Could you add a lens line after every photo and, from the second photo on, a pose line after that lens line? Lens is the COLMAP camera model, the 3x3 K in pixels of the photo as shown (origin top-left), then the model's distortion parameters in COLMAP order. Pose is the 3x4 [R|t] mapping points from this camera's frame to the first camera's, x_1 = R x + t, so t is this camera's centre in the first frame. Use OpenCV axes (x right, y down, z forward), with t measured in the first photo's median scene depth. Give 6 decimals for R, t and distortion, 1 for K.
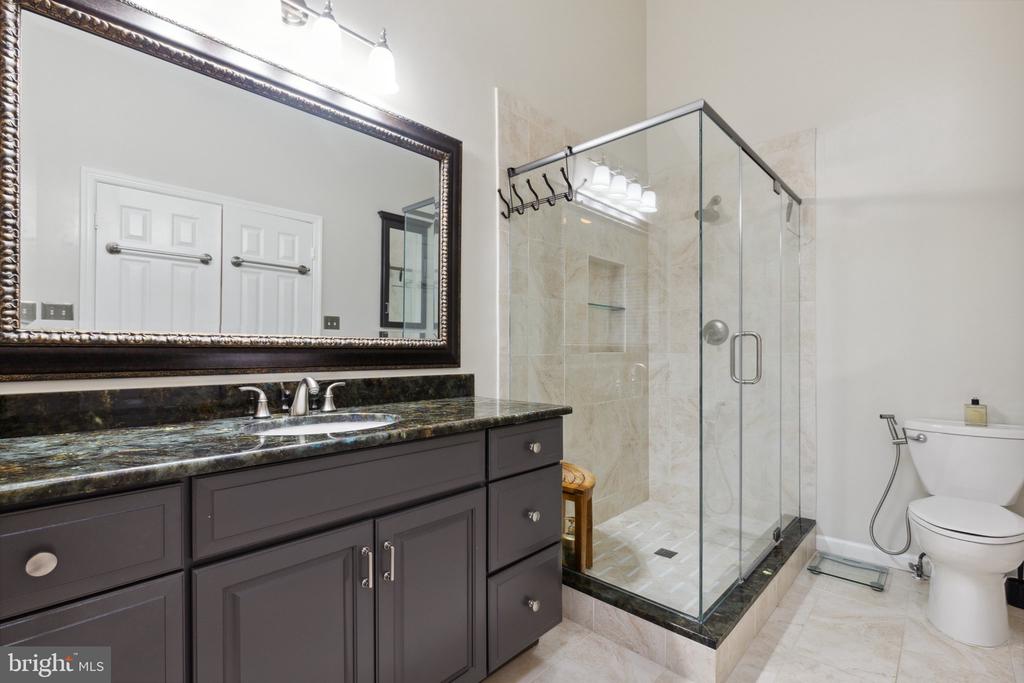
lens RADIAL K [[466.9, 0, 511.9], [0, 466.9, 347.4], [0, 0, 1]] dist [-0.000560, 0.001146]
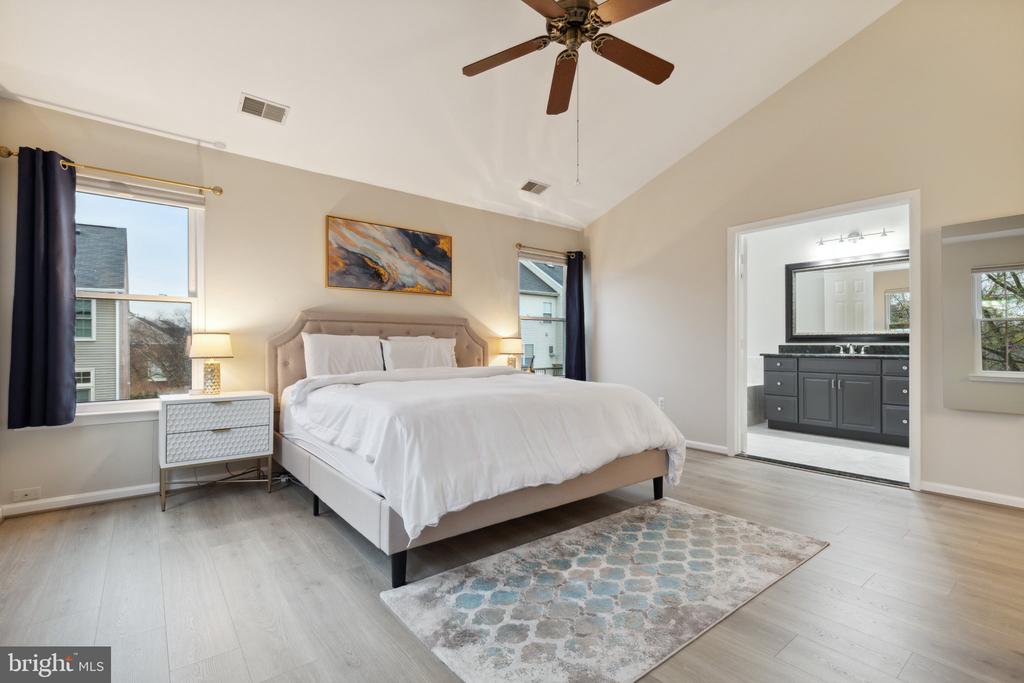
lens RADIAL K [[466.9, 0, 510.8], [0, 466.9, 341.3], [0, 0, 1]] dist [-0.000560, 0.001146]
pose [[-0.138770, -0.004654, -0.990314, 3.668677], [0.006692, 0.999962, -0.005637, 0.050811], [0.990302, -0.007409, -0.138733, -1.170713]]
